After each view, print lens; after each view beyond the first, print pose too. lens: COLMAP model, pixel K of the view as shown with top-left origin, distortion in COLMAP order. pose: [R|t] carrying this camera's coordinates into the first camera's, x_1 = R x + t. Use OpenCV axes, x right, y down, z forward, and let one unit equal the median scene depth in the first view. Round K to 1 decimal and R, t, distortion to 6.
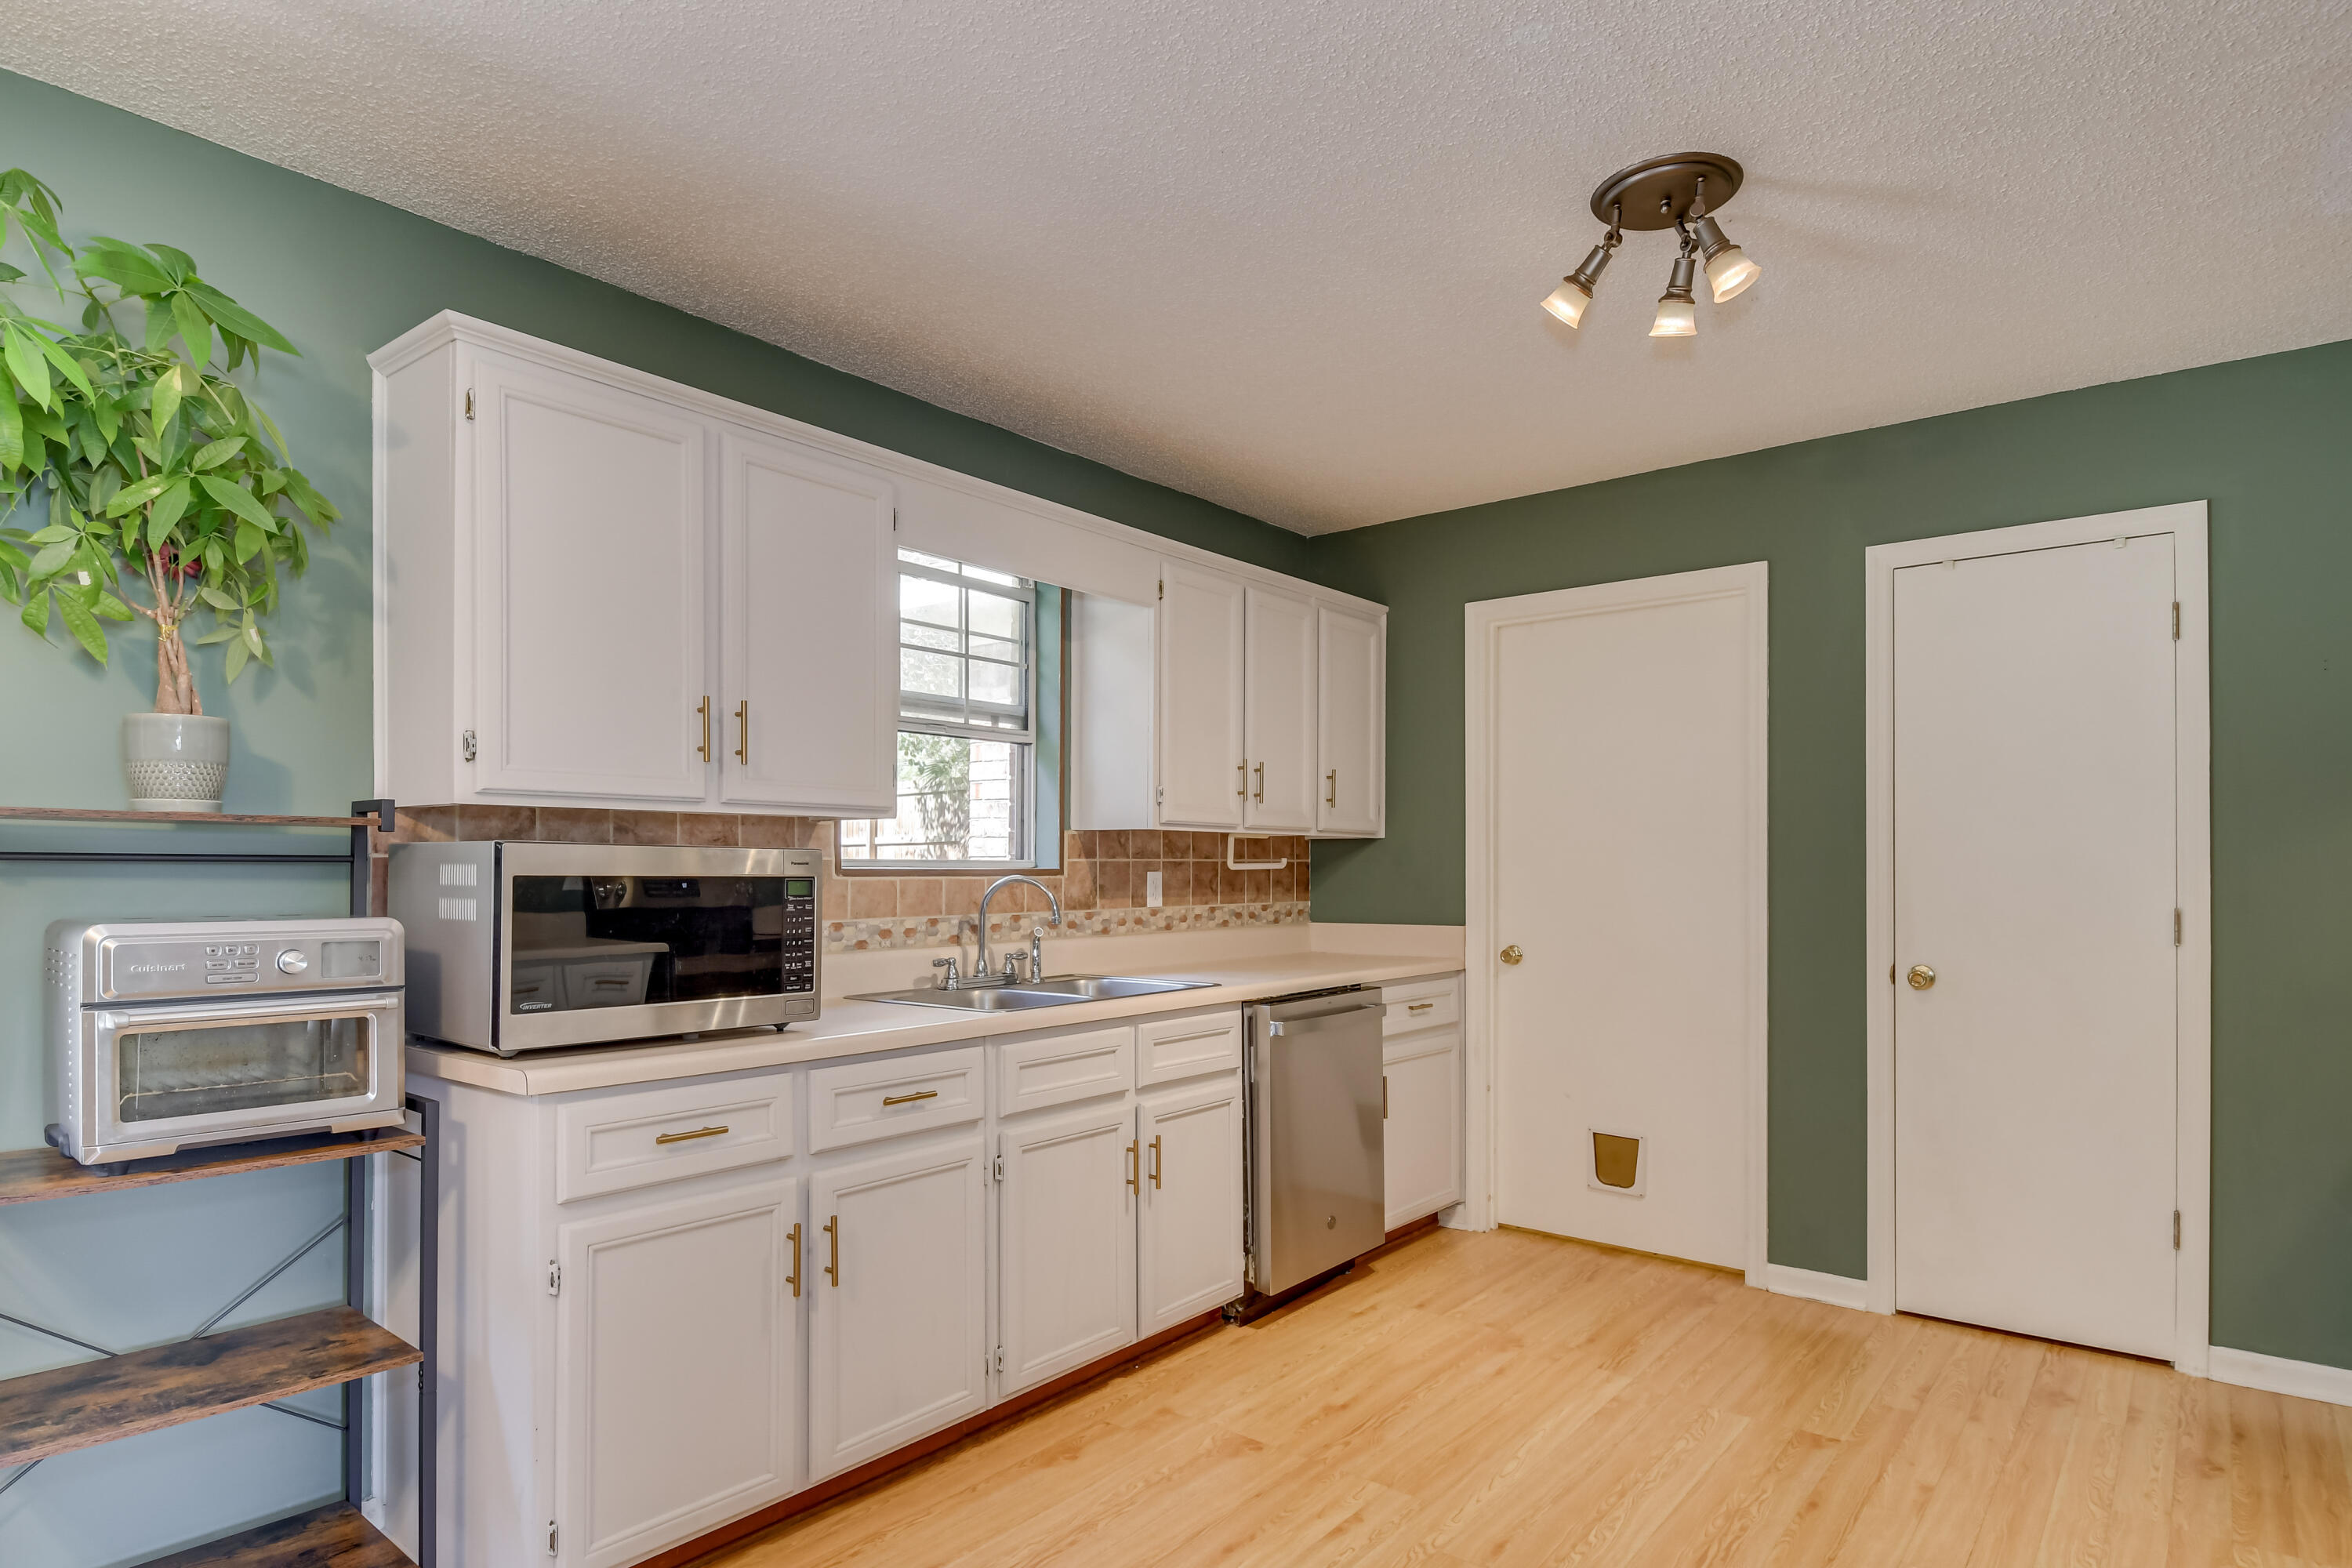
lens RADIAL K [[1280.0, 0, 1174.5], [0, 1280.0, 859.4], [0, 0, 1]] dist [0.002269, -0.021808]
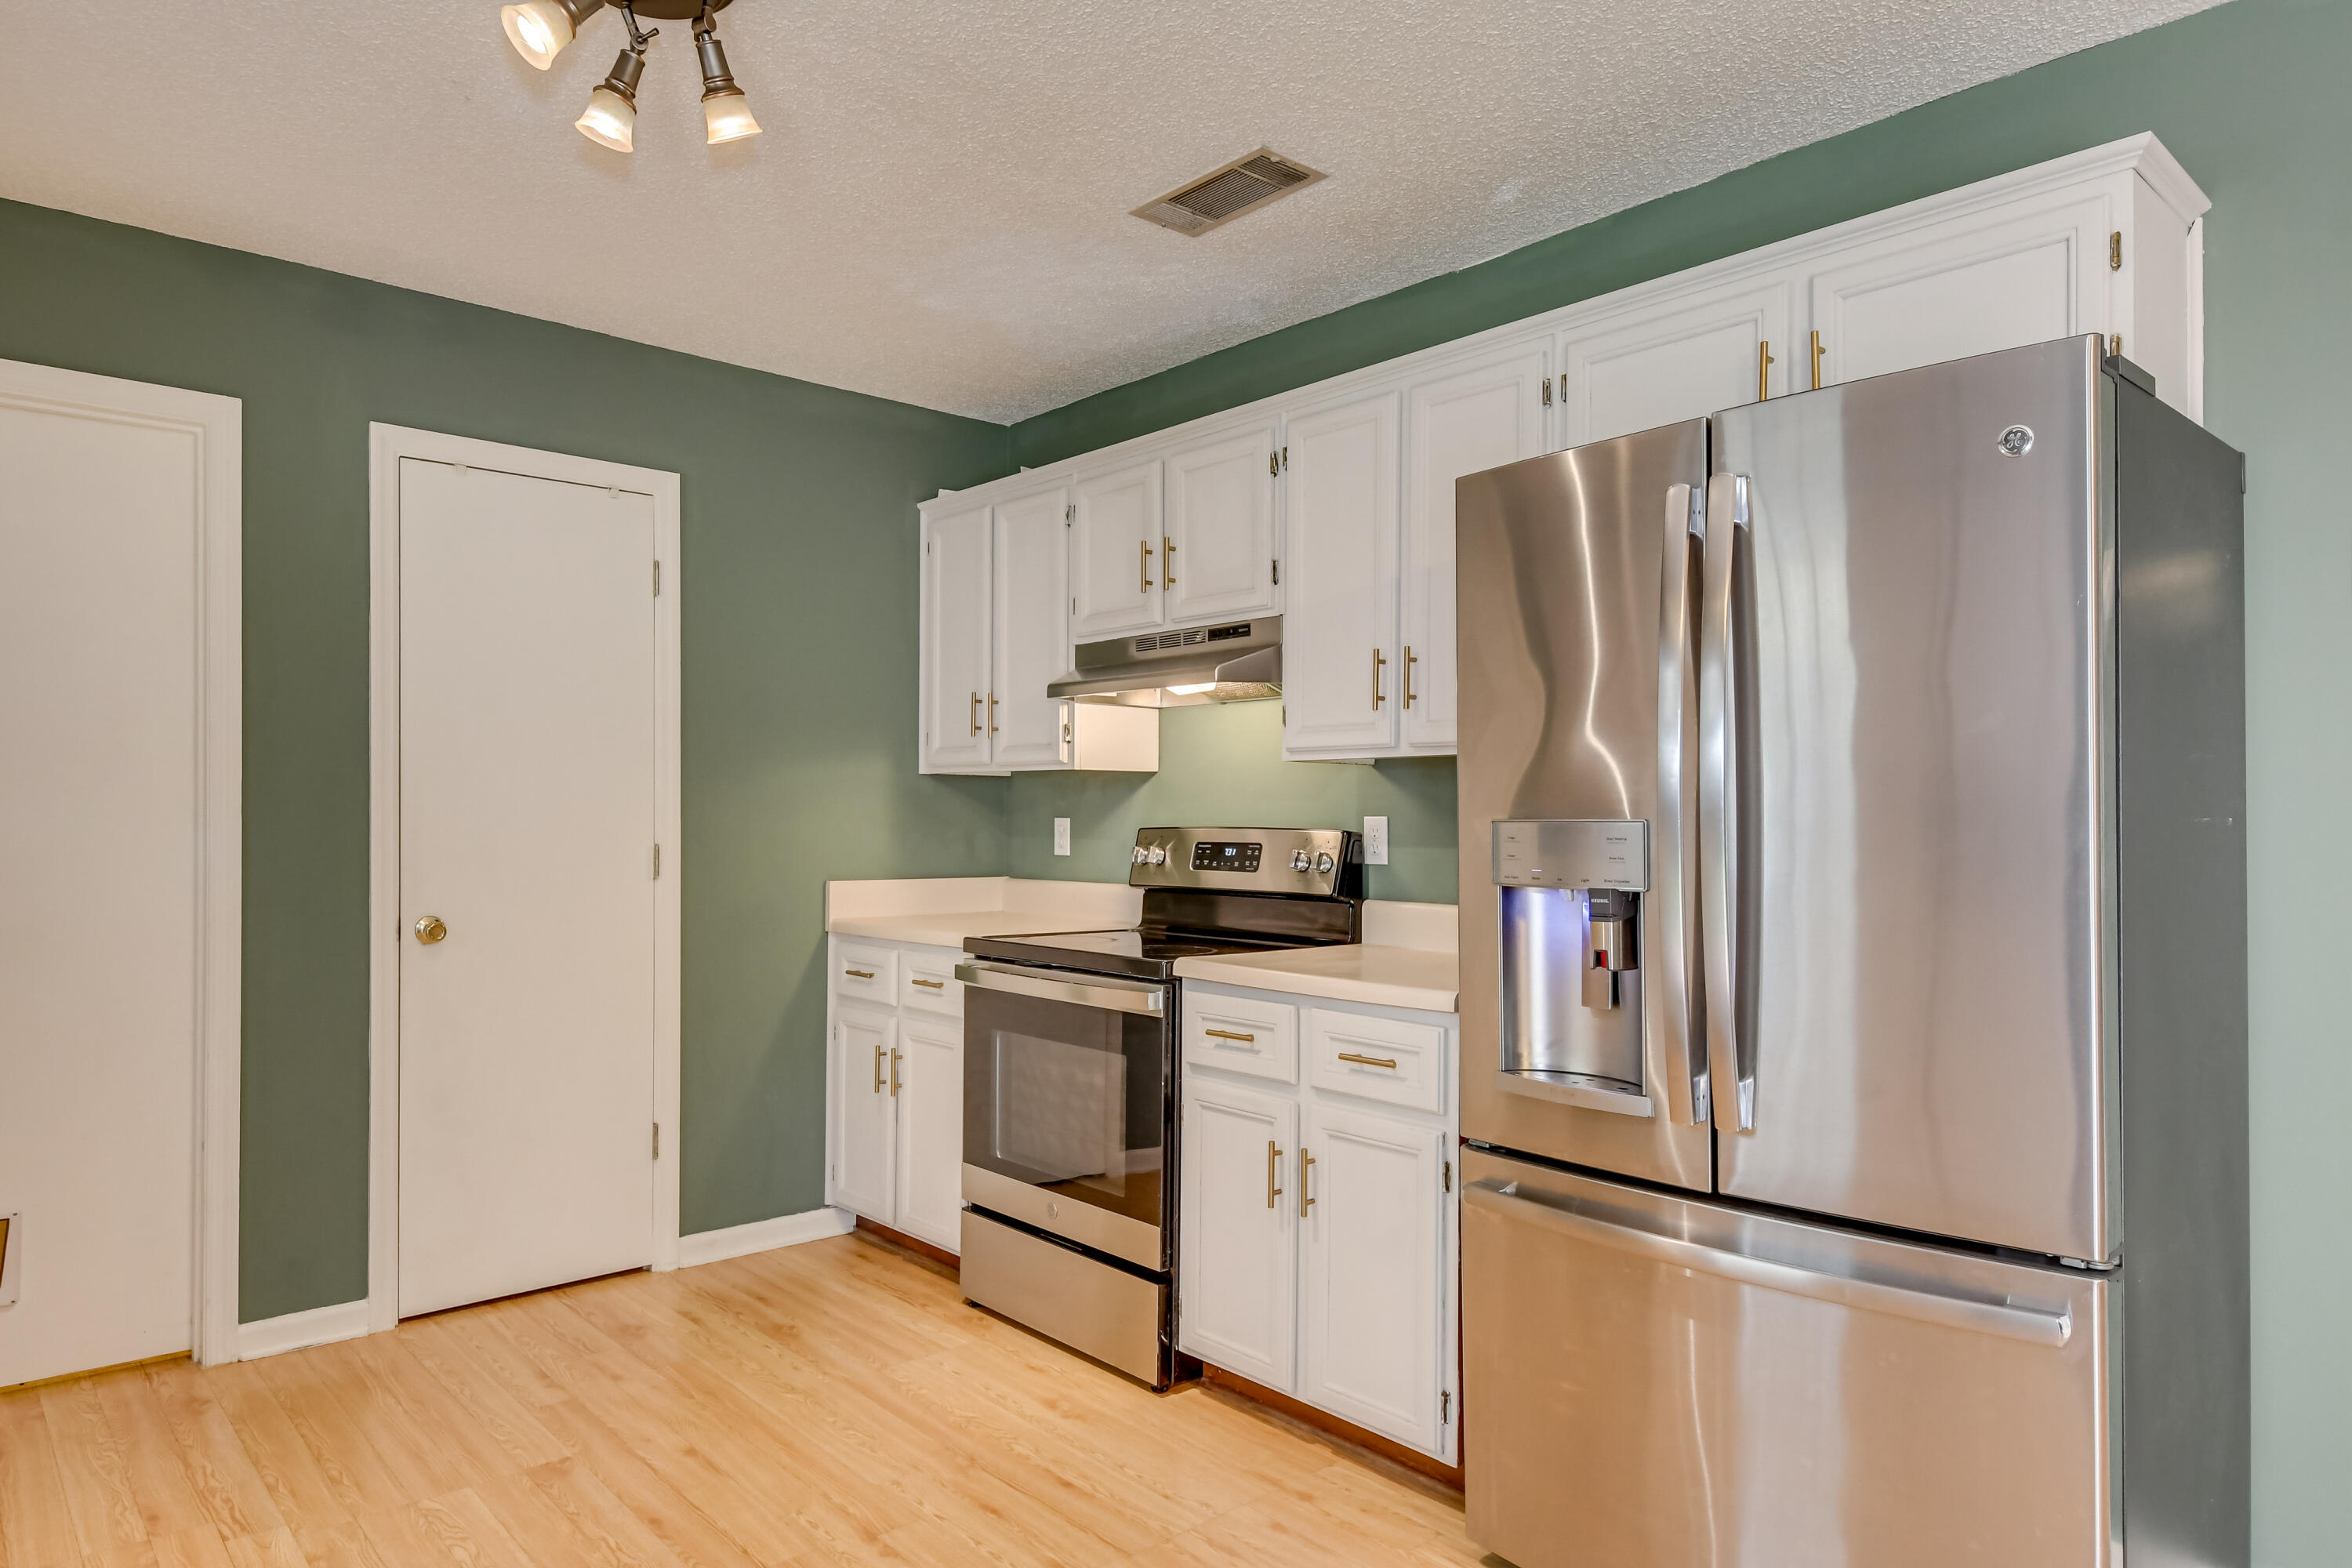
lens RADIAL K [[1384.5, 0, 1158.6], [0, 1384.5, 785.8], [0, 0, 1]] dist [0.023113, -0.018958]
pose [[0.168112, 0.015877, 0.985640, -0.306307], [-0.008028, 0.999859, -0.014736, 0.004342], [-0.985735, -0.005436, 0.168215, 0.374798]]
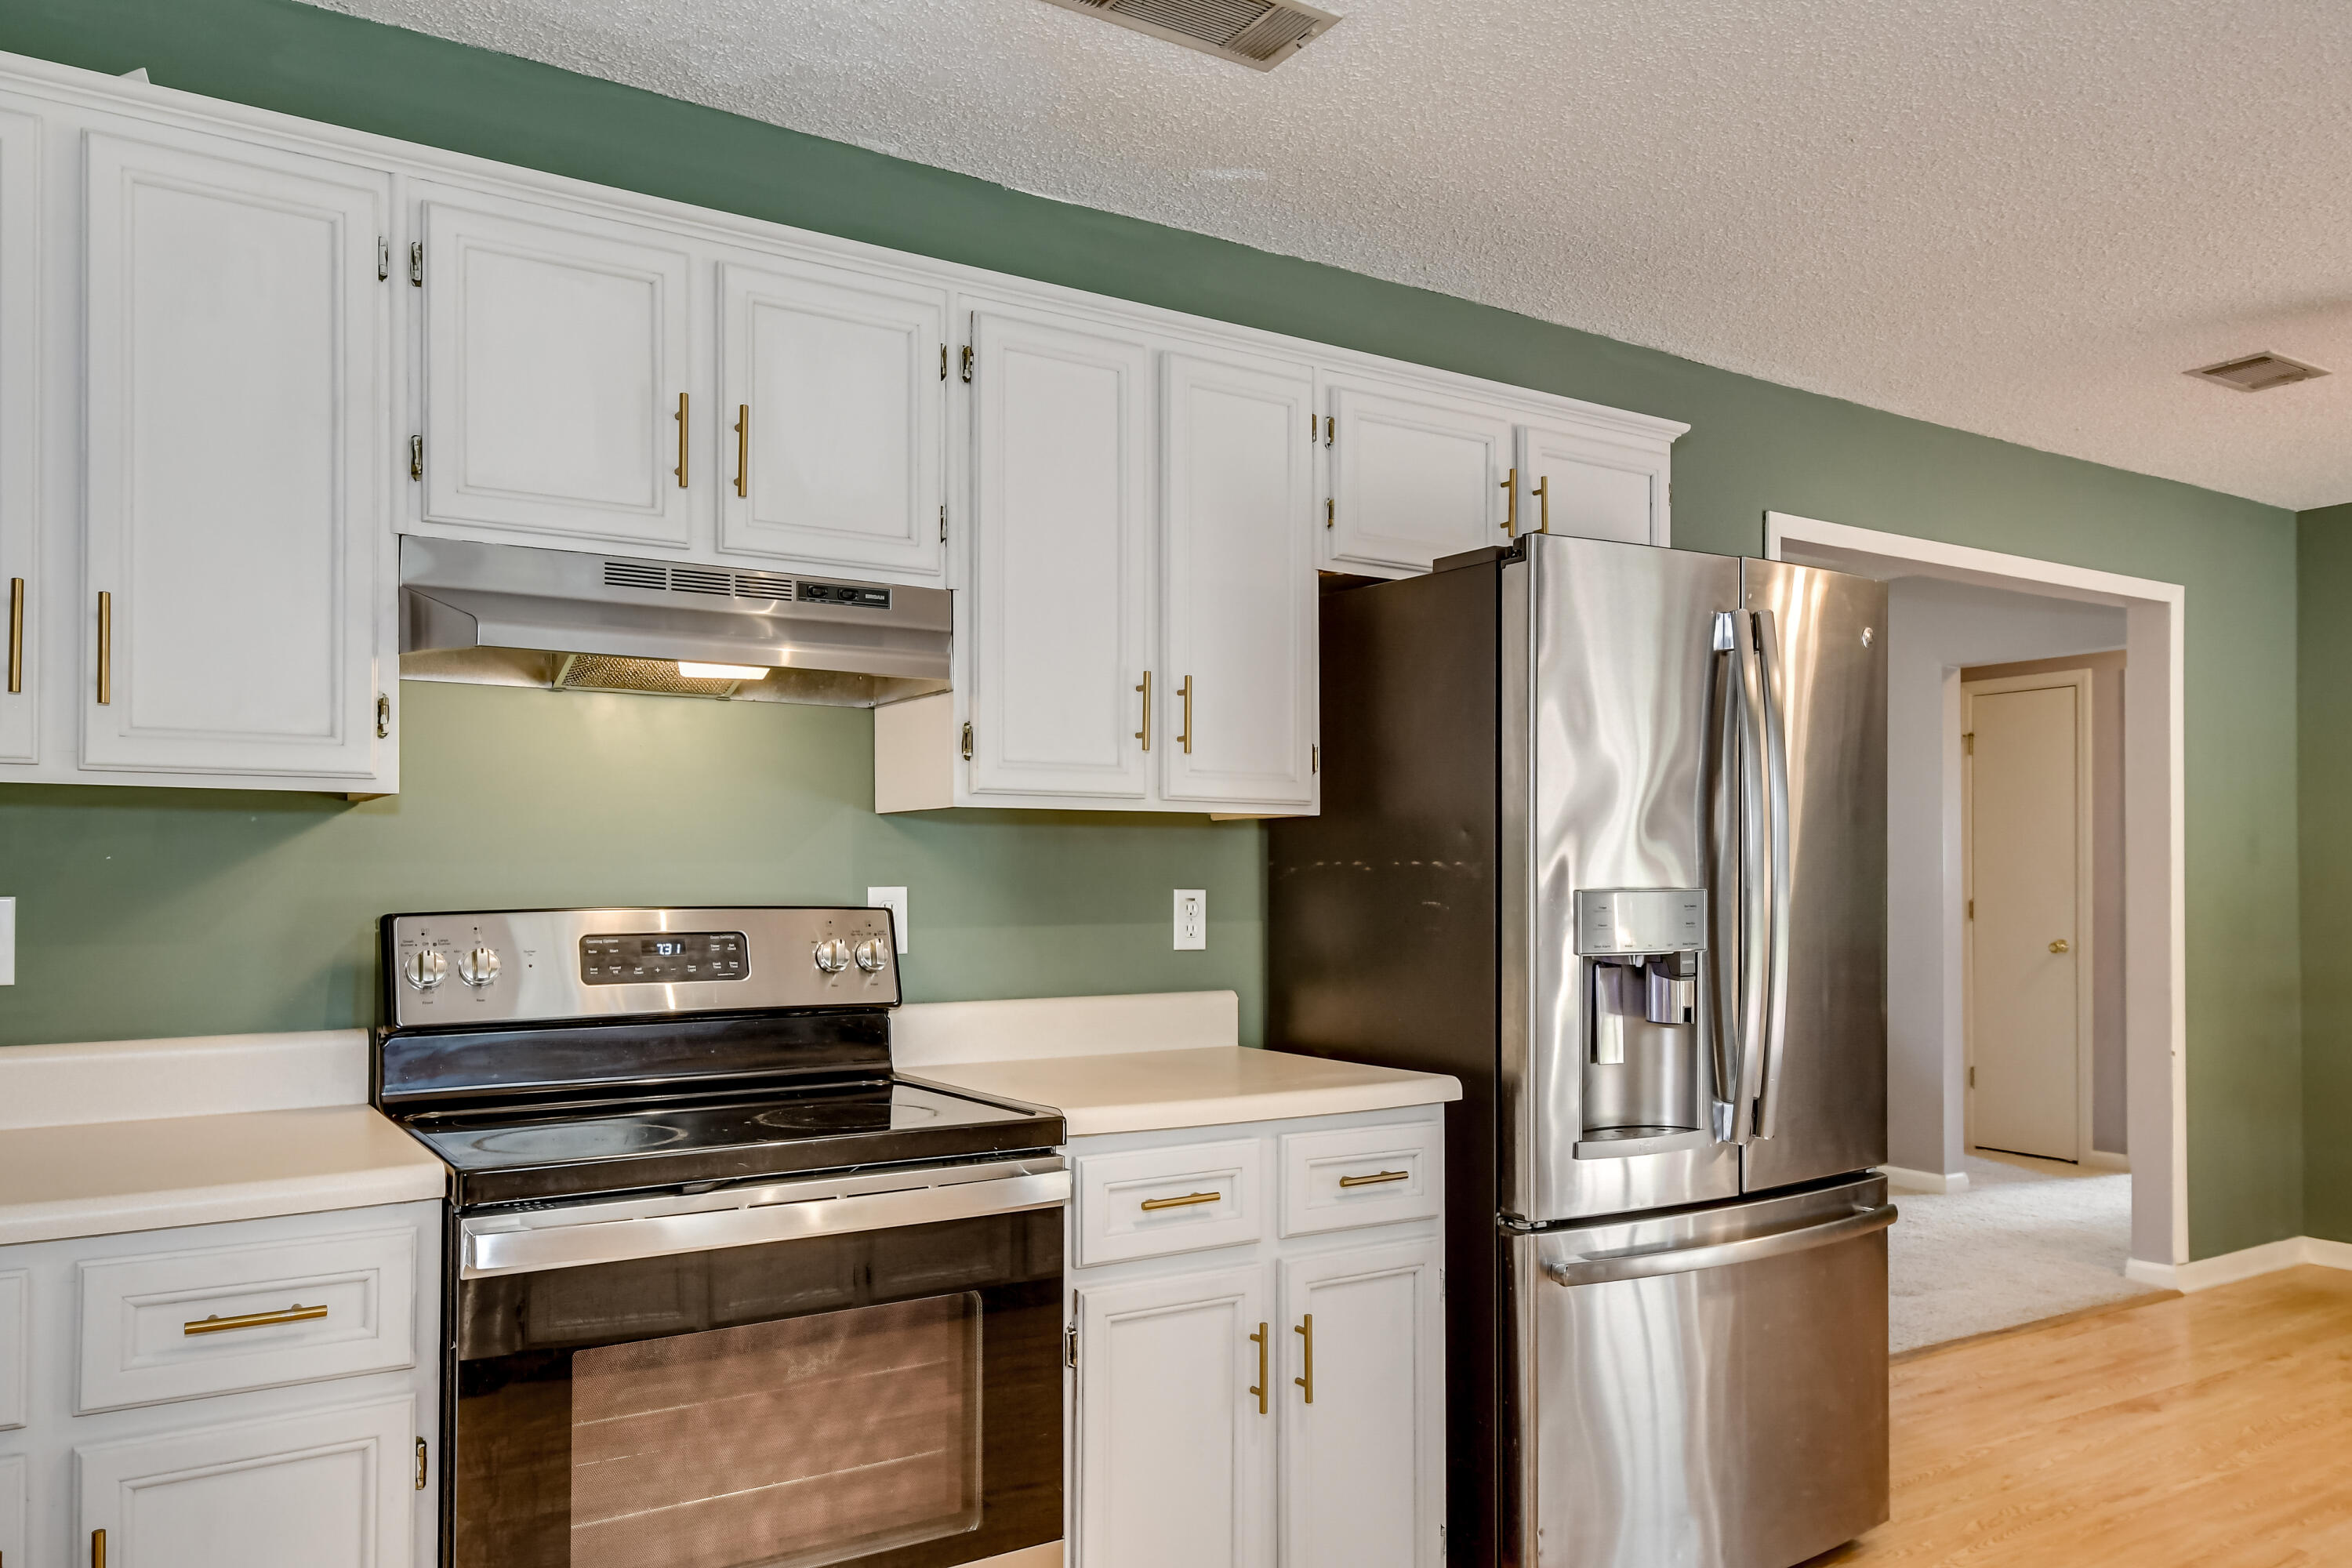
lens RADIAL K [[1706.2, 0, 1175.3], [0, 1706.2, 876.6], [0, 0, 1]] dist [0.001535, 0.001098]
pose [[-0.947867, 0.001240, 0.318664, 0.333807], [-0.004342, 0.999849, -0.016804, 0.019000], [-0.318637, -0.017311, -0.947719, 1.223541]]
